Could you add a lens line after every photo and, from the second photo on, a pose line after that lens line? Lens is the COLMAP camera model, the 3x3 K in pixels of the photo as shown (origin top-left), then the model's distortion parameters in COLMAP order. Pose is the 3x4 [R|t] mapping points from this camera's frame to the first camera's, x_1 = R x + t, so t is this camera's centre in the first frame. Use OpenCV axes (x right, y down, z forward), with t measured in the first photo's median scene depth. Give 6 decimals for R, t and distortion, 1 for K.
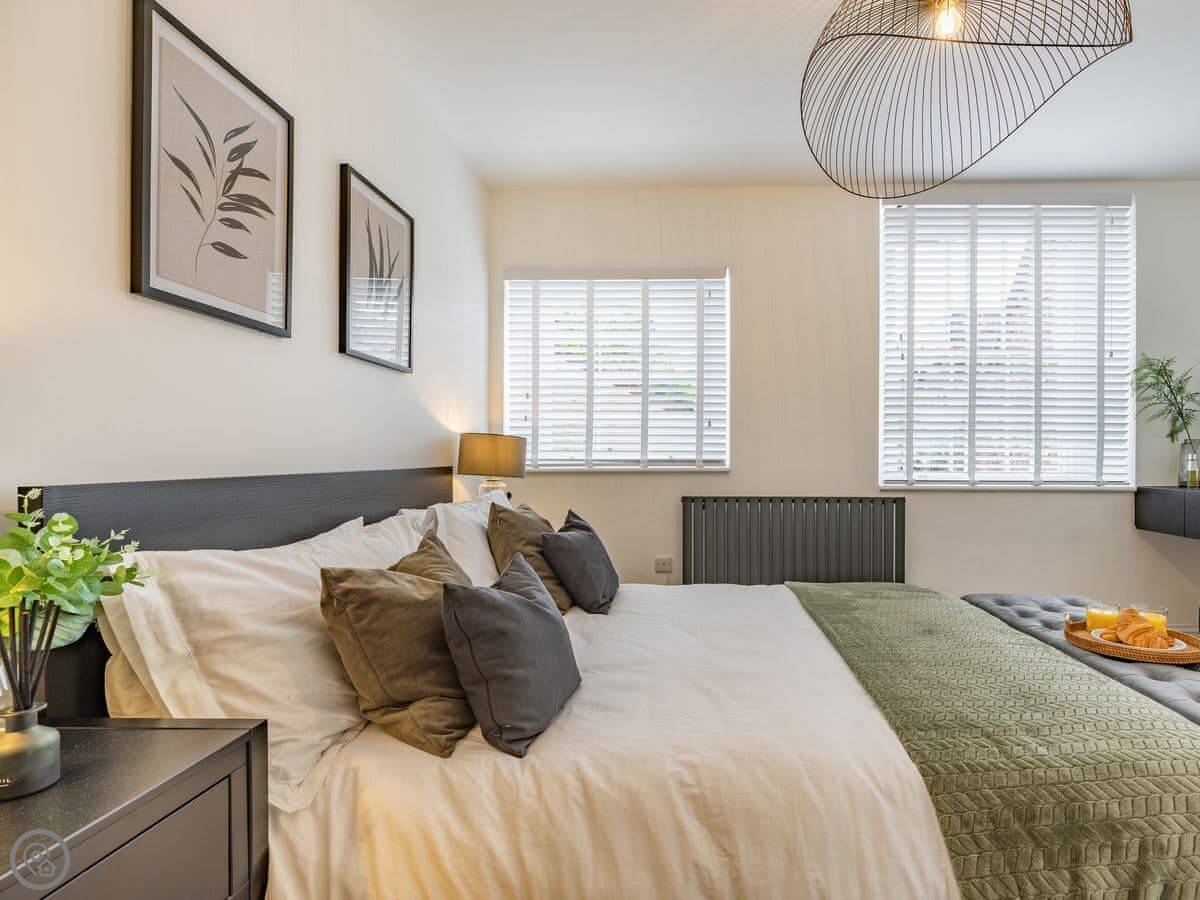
lens RADIAL K [[613.9, 0, 678.6], [0, 613.9, 453.8], [0, 0, 1]] dist [0.006187, 0.000233]
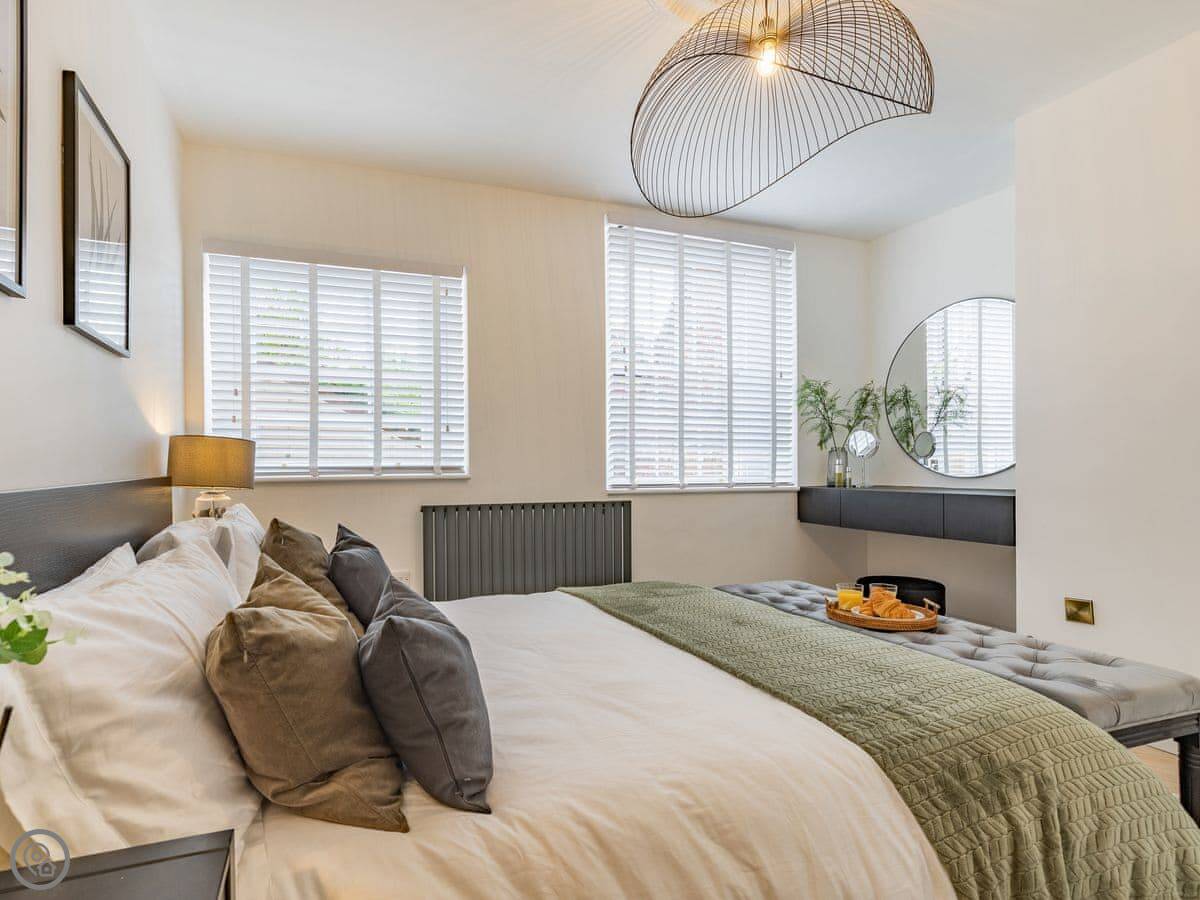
lens RADIAL K [[616.4, 0, 524.2], [0, 616.4, 465.0], [0, 0, 1]] dist [0.004777, 0.000719]
pose [[0.937044, -0.004916, 0.349177, -0.199269], [0.002978, 0.999977, 0.006089, 0.002087], [-0.349199, -0.004666, 0.937037, 0.071347]]
